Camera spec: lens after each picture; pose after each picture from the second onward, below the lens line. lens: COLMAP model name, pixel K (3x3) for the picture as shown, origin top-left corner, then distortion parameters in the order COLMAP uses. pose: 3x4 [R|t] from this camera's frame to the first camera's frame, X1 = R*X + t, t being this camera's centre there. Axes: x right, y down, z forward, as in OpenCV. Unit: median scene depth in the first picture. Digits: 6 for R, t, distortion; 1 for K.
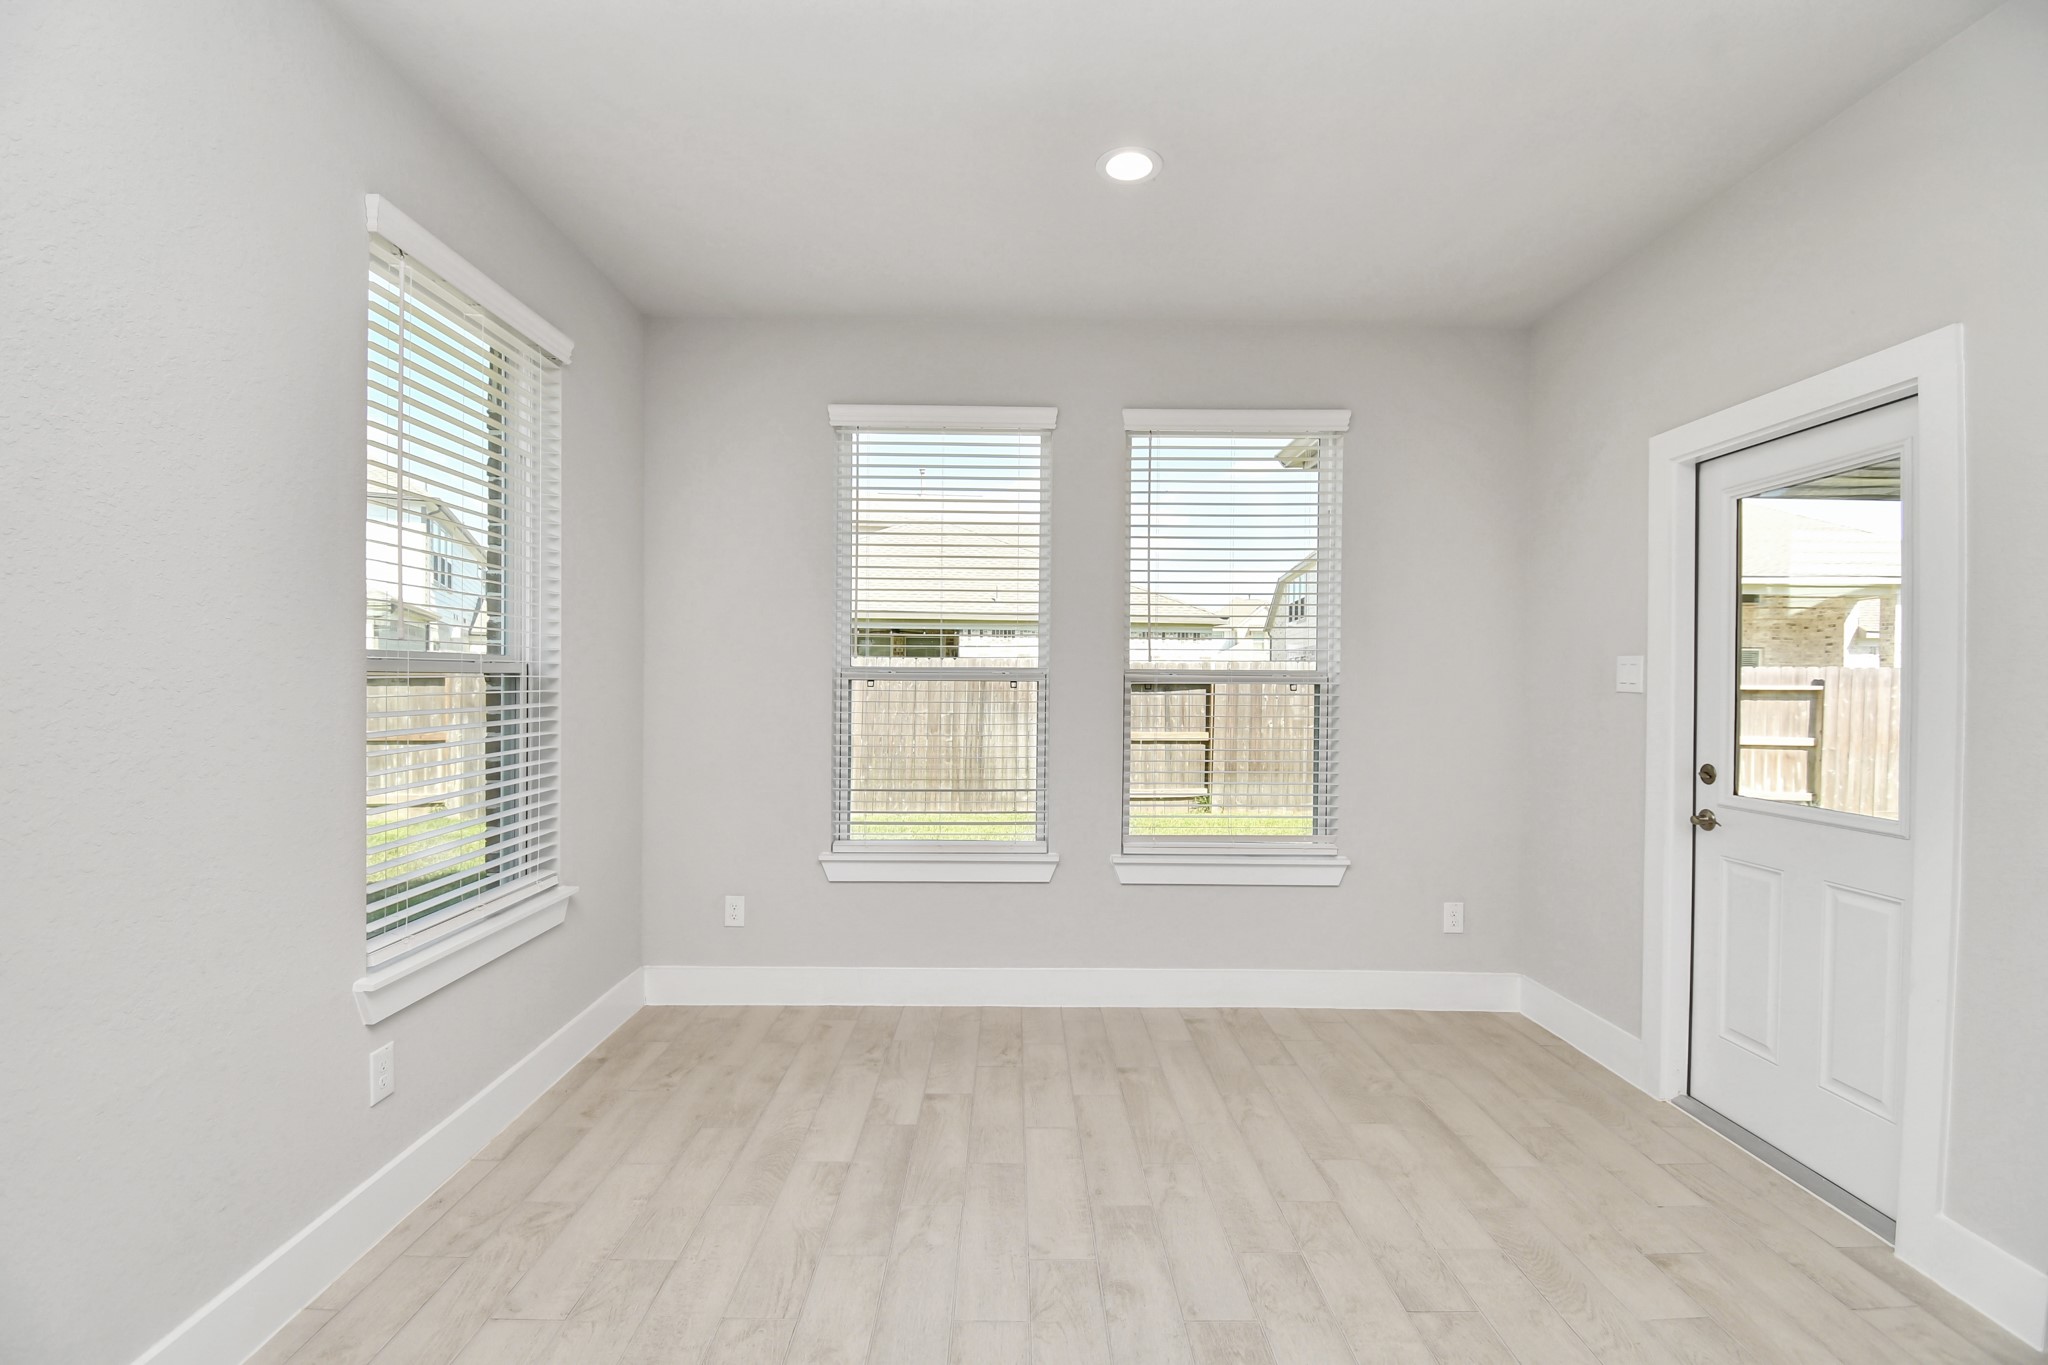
lens RADIAL K [[900.2, 0, 1019.0], [0, 900.2, 688.2], [0, 0, 1]] dist [0.024736, -0.028168]
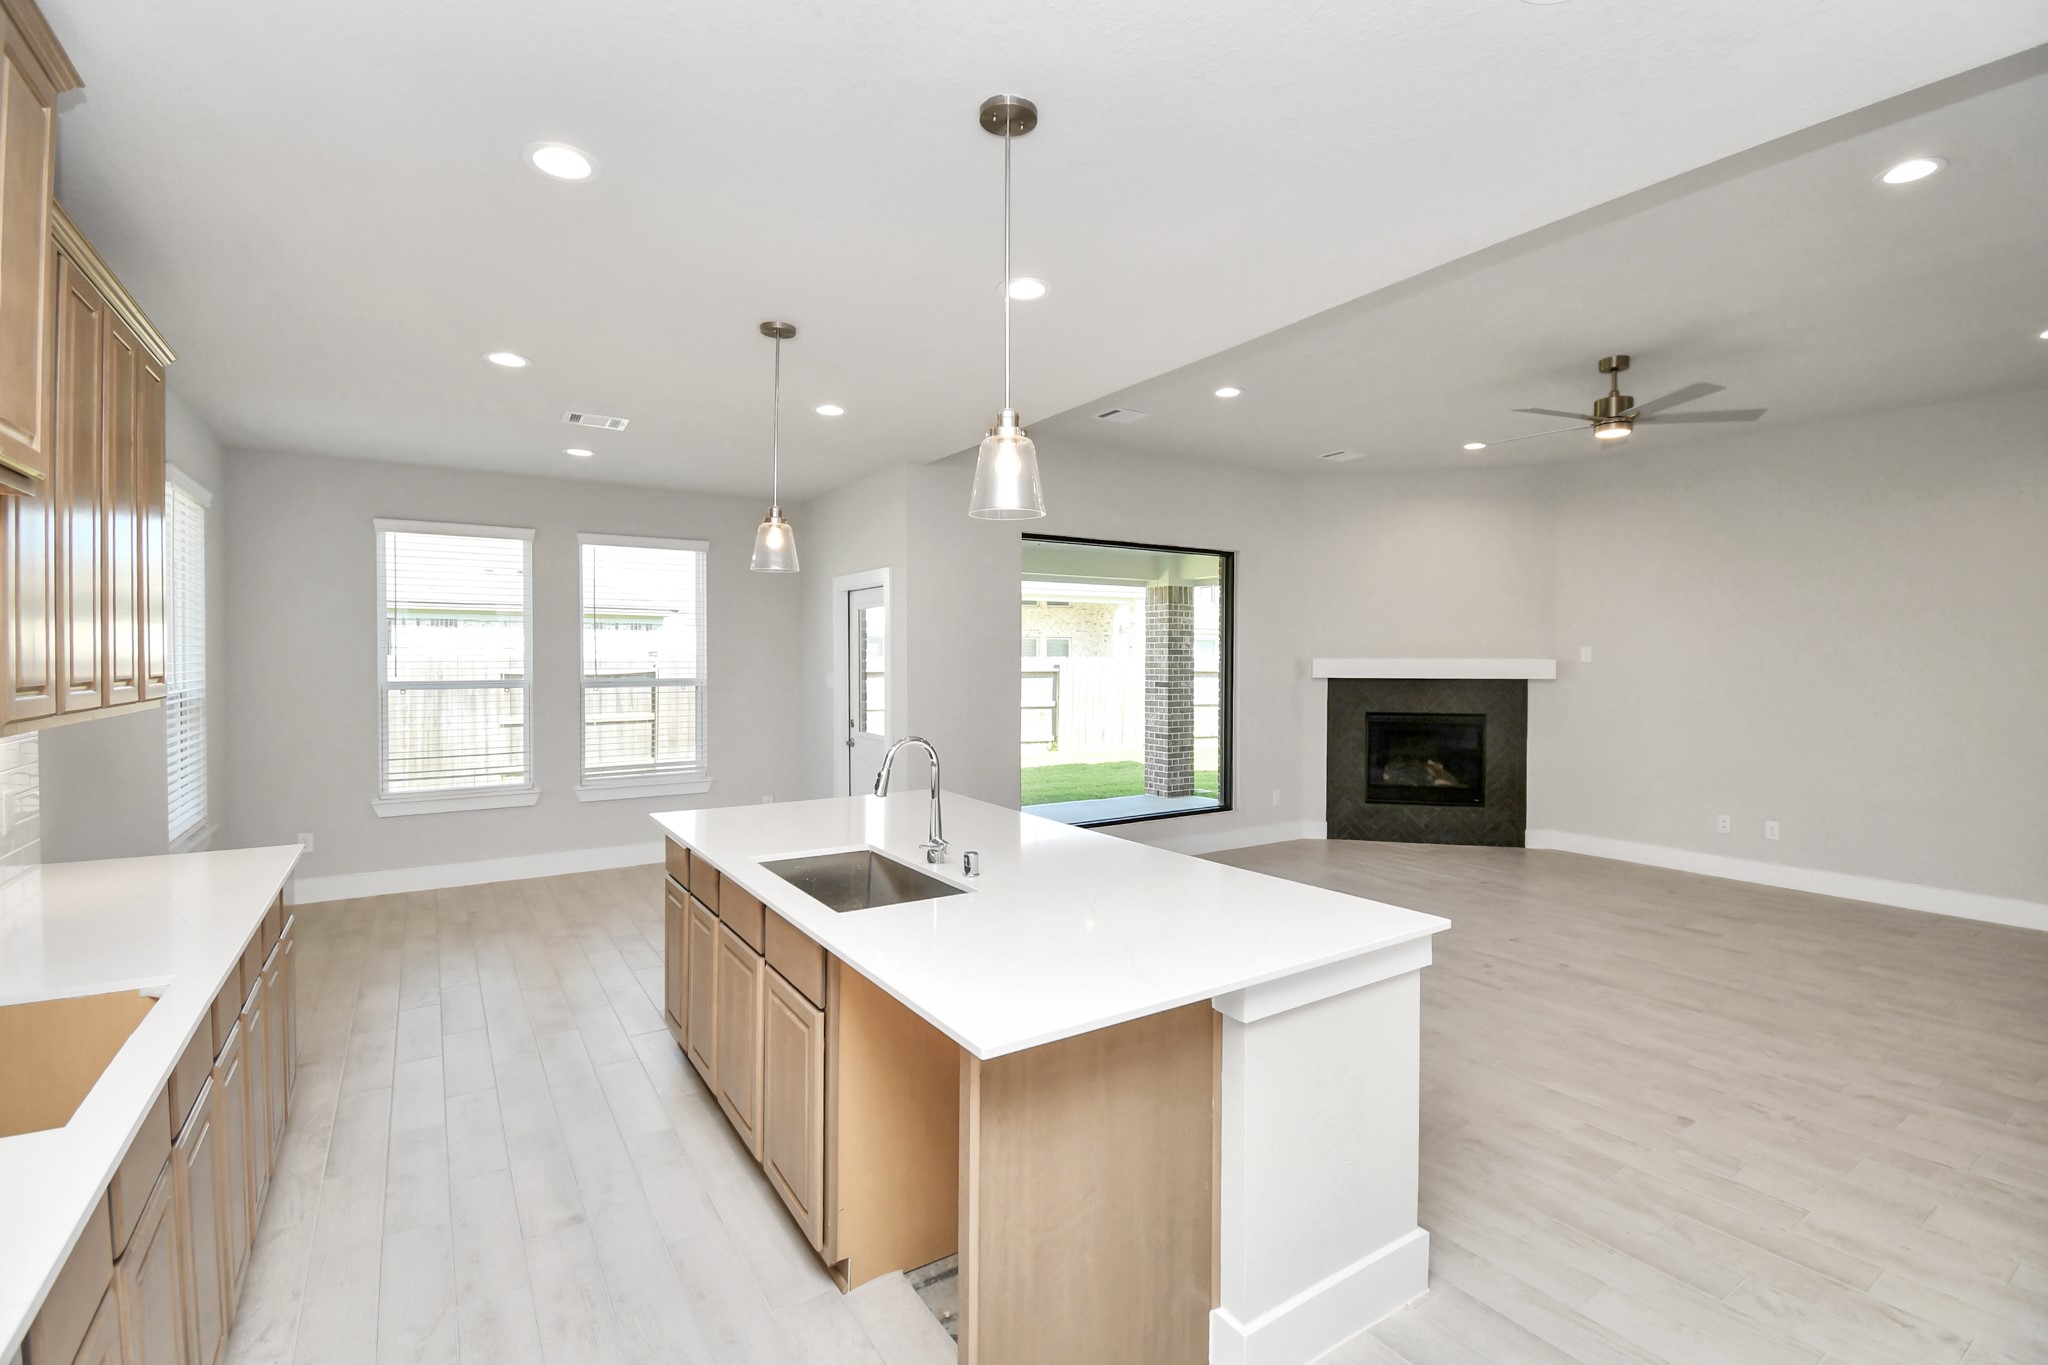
lens RADIAL K [[915.3, 0, 1014.7], [0, 915.3, 675.8], [0, 0, 1]] dist [0.024552, -0.026931]
pose [[0.846053, -0.018477, 0.532779, -0.042284], [0.011608, 0.999801, 0.016240, -0.017233], [-0.532973, -0.007555, 0.846099, -0.335284]]
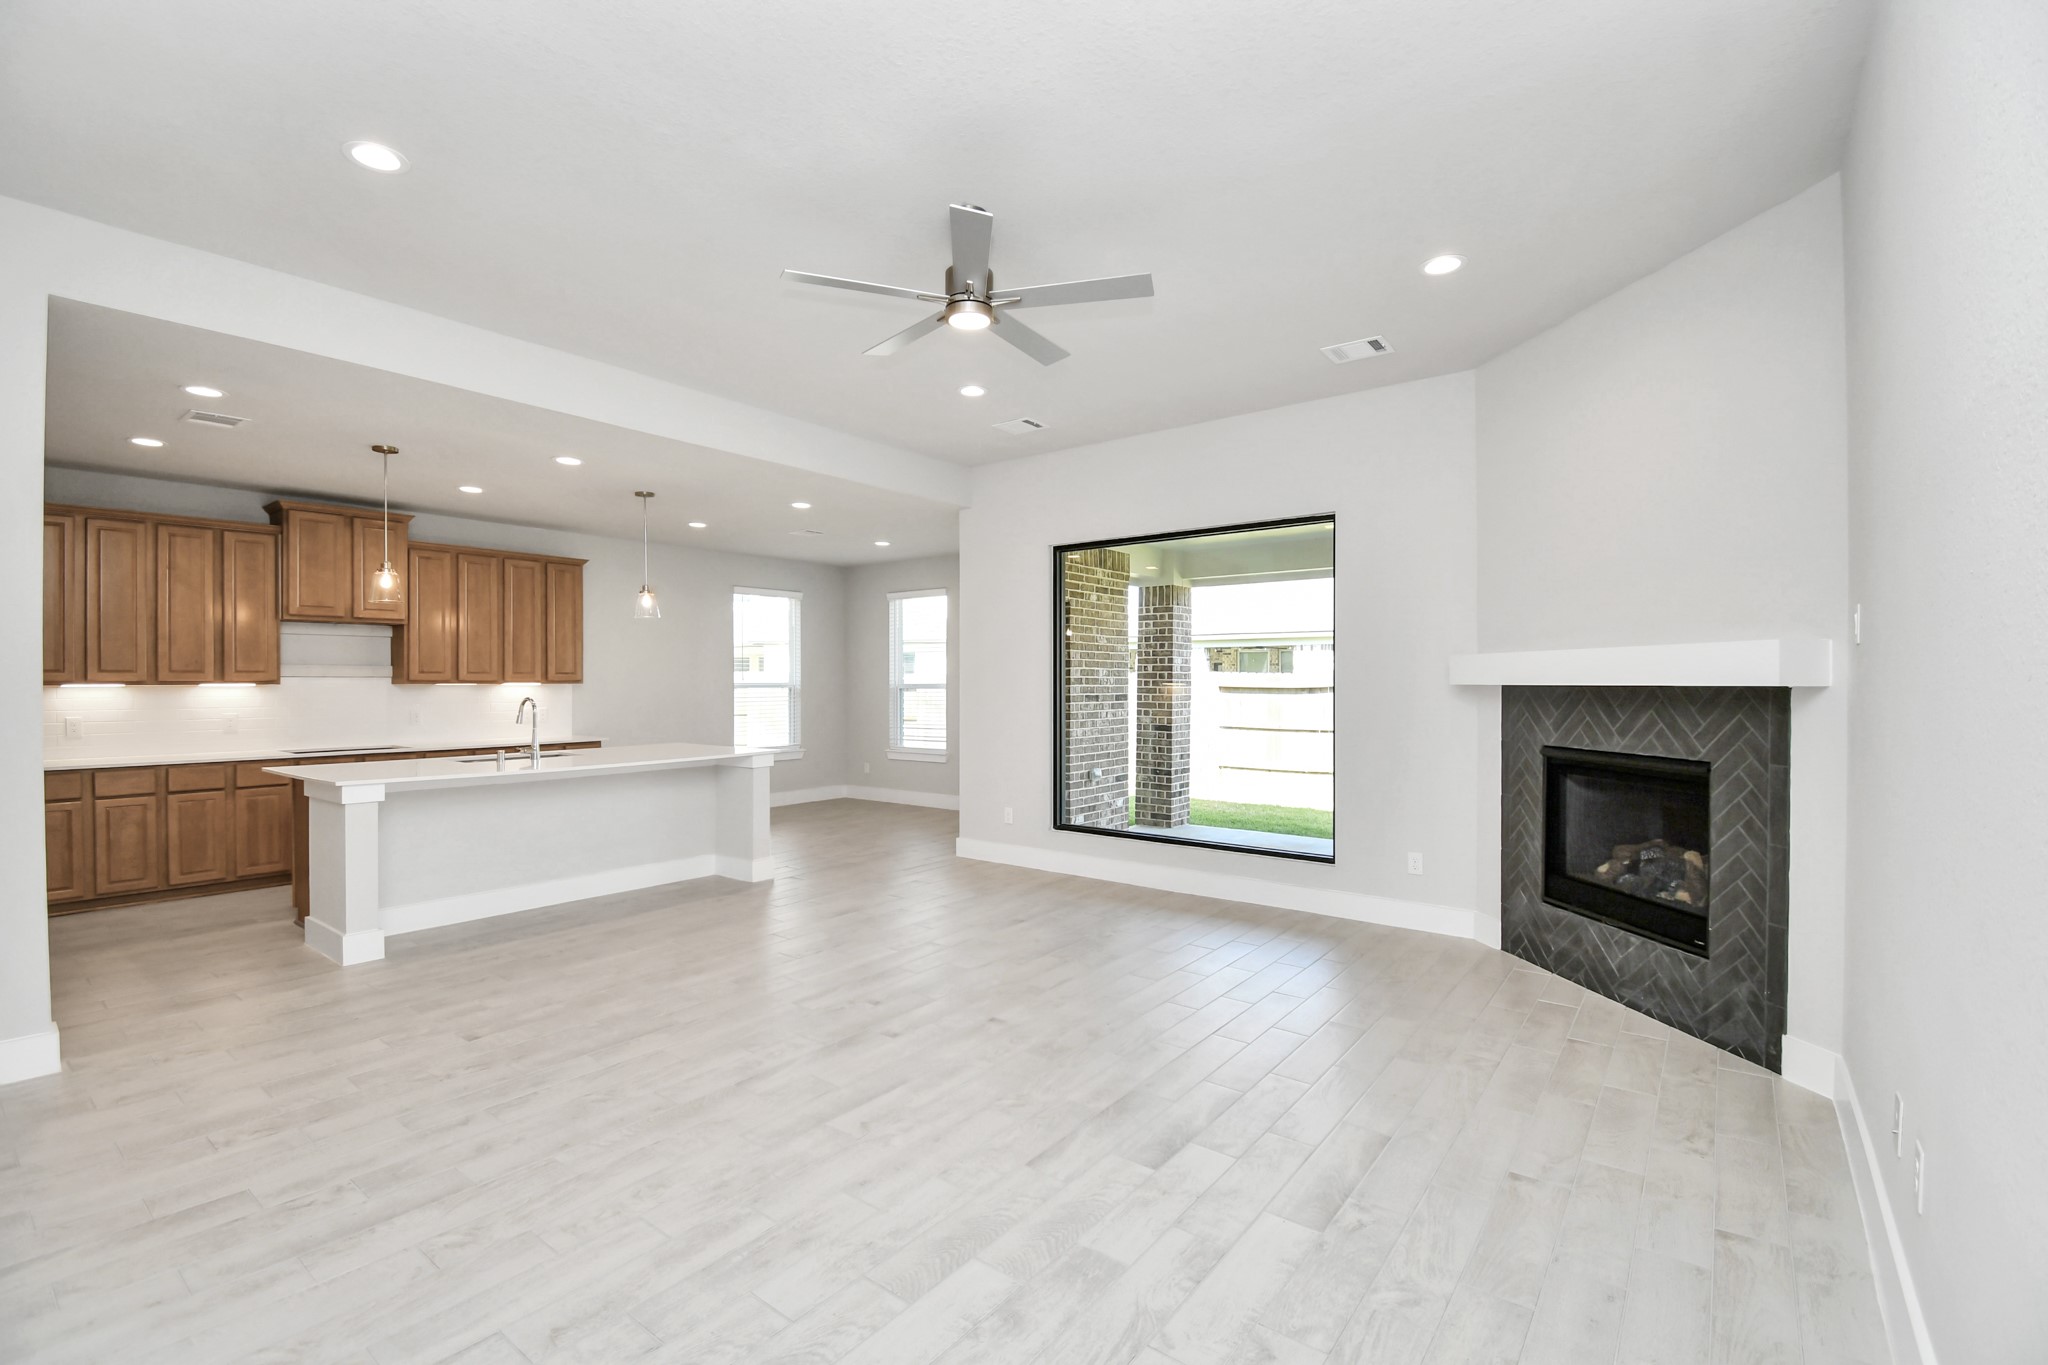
lens RADIAL K [[900.2, 0, 1019.0], [0, 900.2, 688.2], [0, 0, 1]] dist [0.024736, -0.028168]
pose [[0.779985, -0.007116, -0.625757, 0.660443], [0.003346, 0.999968, -0.007200, 0.003369], [0.625789, 0.003522, 0.779984, -0.339765]]
